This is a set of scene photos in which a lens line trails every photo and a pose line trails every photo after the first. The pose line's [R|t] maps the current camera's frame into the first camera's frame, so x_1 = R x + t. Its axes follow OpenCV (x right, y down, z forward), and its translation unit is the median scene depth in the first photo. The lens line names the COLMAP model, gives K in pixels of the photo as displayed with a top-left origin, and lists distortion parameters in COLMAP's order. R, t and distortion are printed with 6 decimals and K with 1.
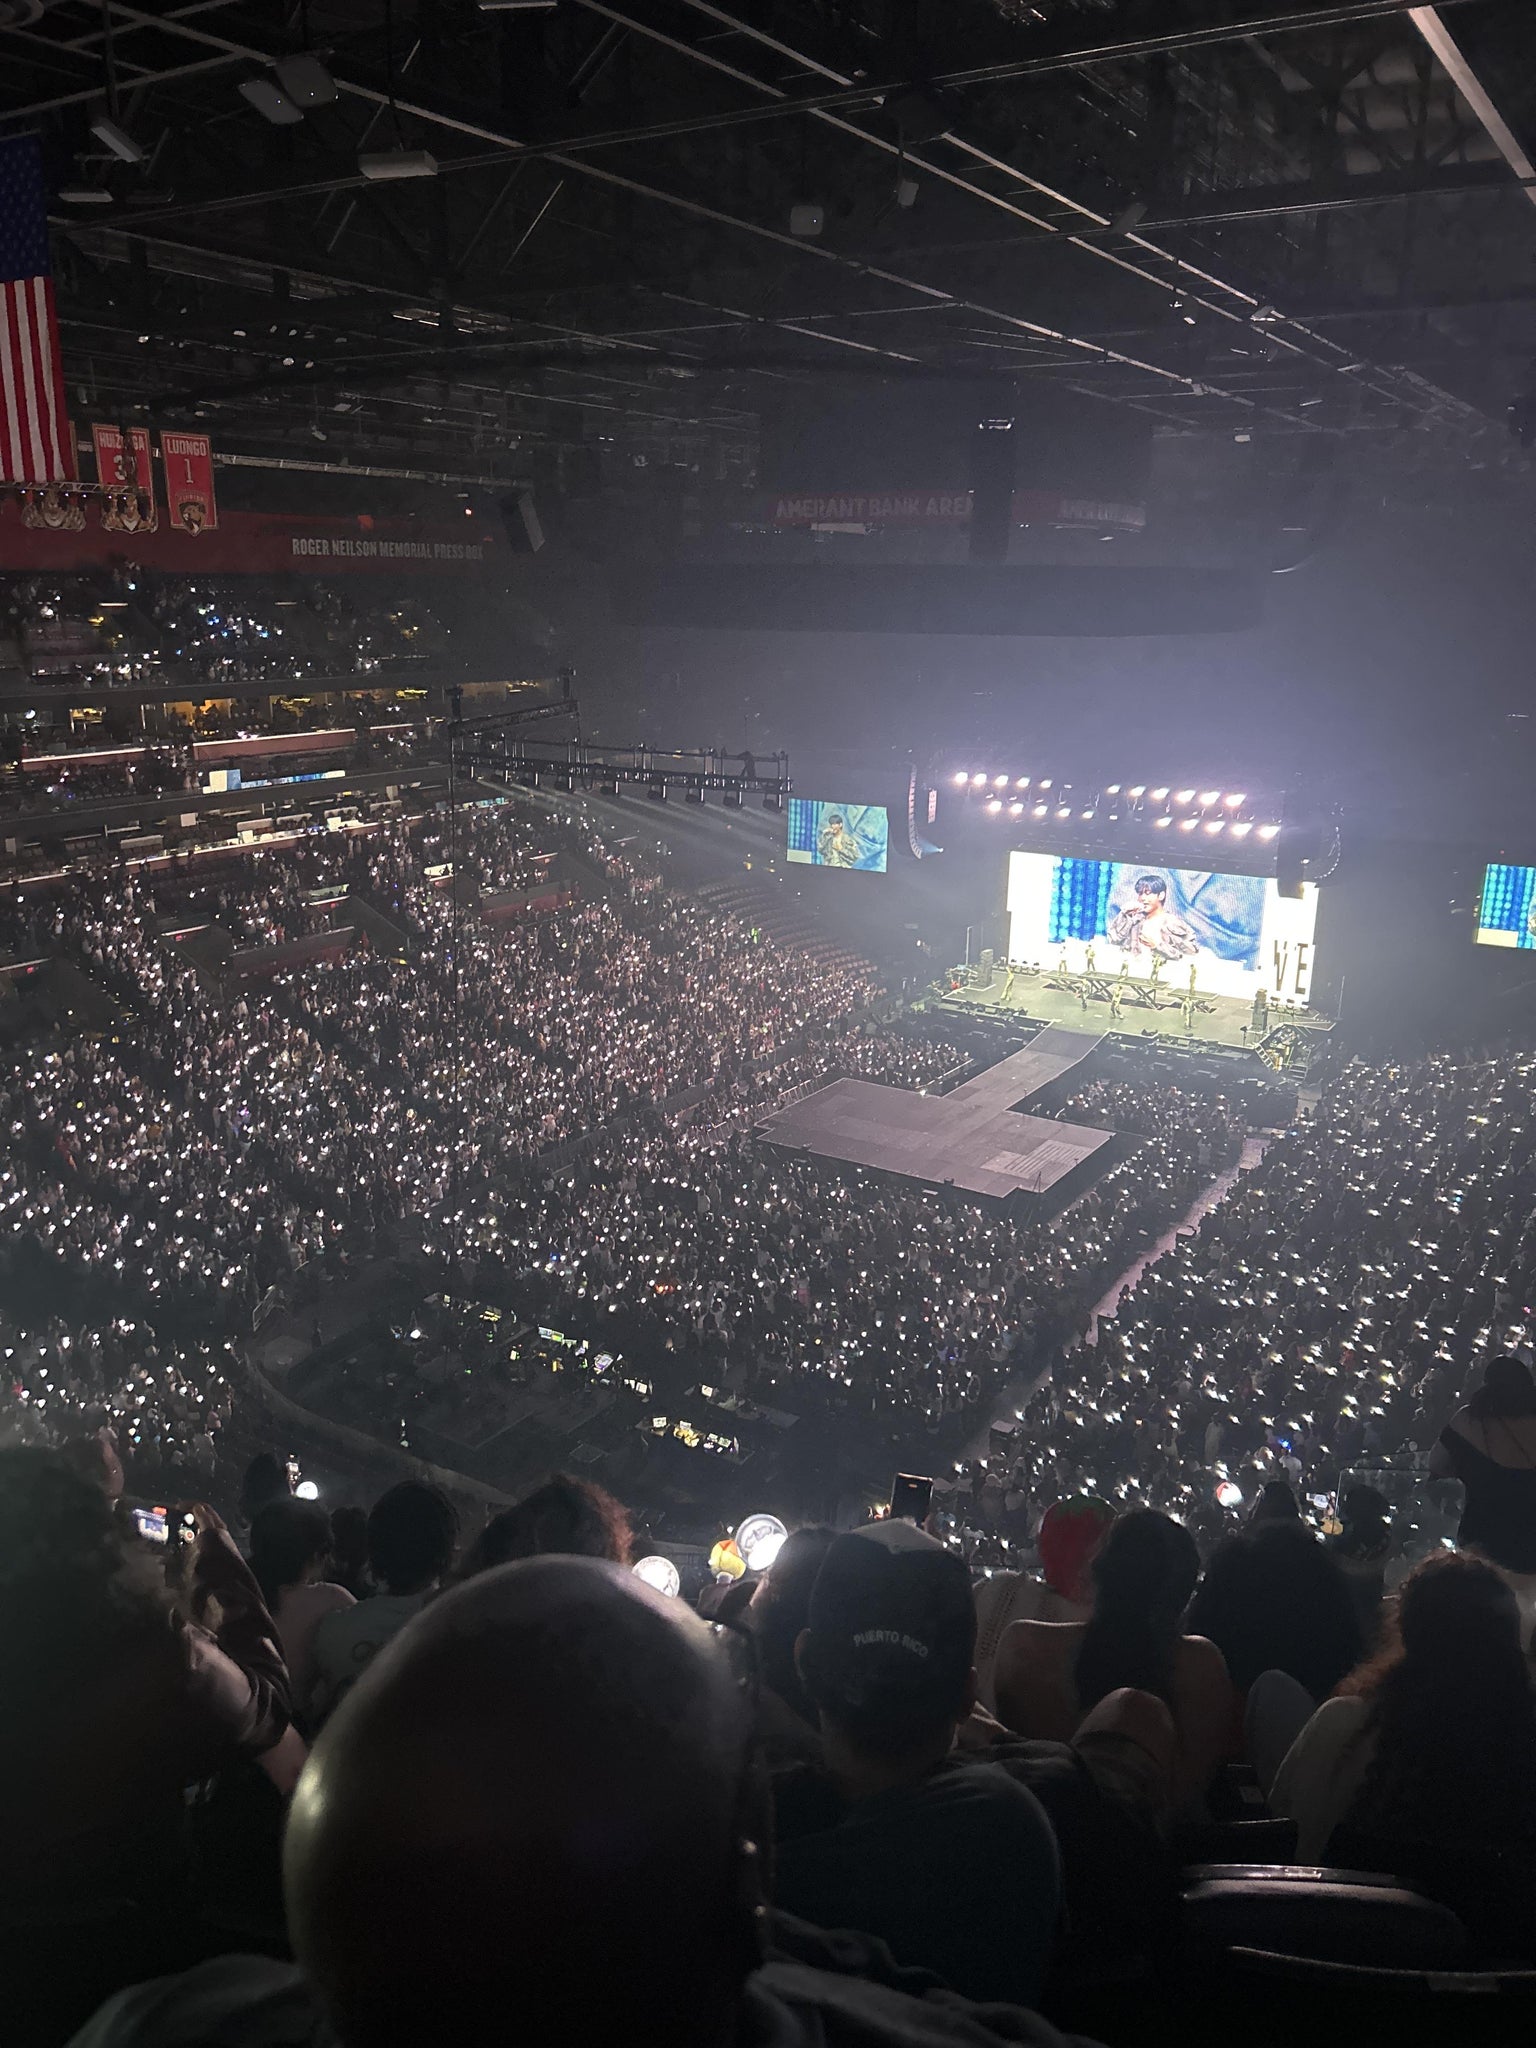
lens RADIAL K [[1547.3, 0, 765.3], [0, 1547.3, 1035.1], [0, 0, 1]] dist [0.035533, -0.026851]
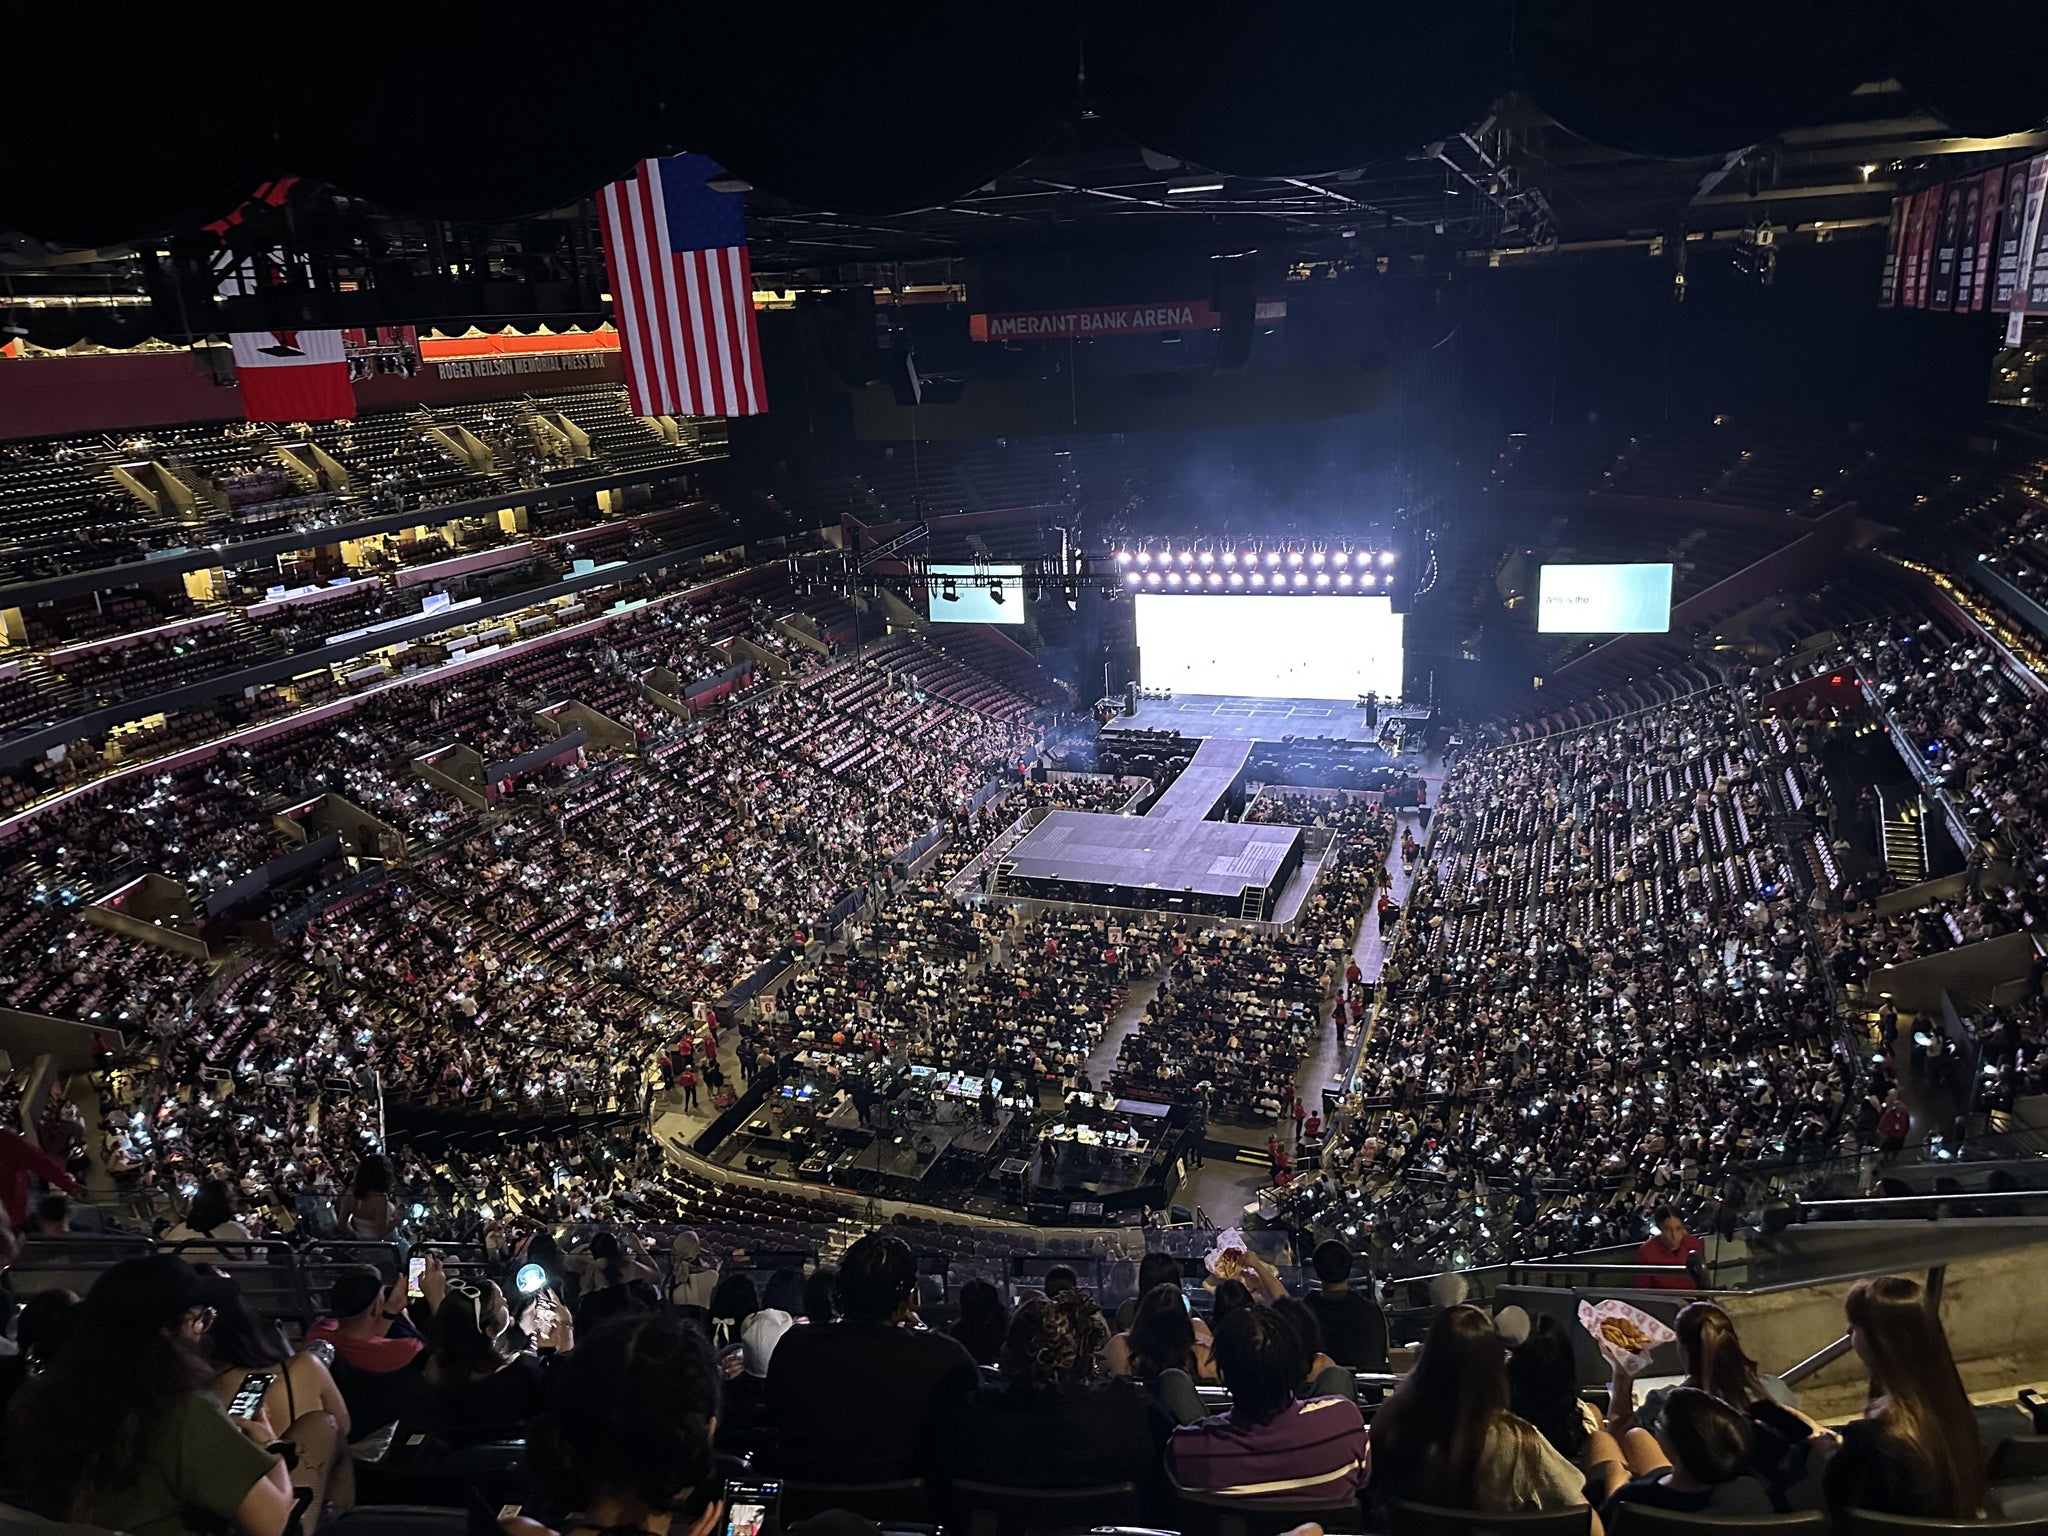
lens RADIAL K [[1446.4, 0, 1032.4], [0, 1446.4, 754.8], [0, 0, 1]] dist [0.045108, -0.053879]
pose [[0.977478, -0.120614, 0.173175, -0.155583], [0.121118, 0.992608, 0.007694, -0.025397], [-0.172823, 0.013454, 0.984861, -0.043695]]
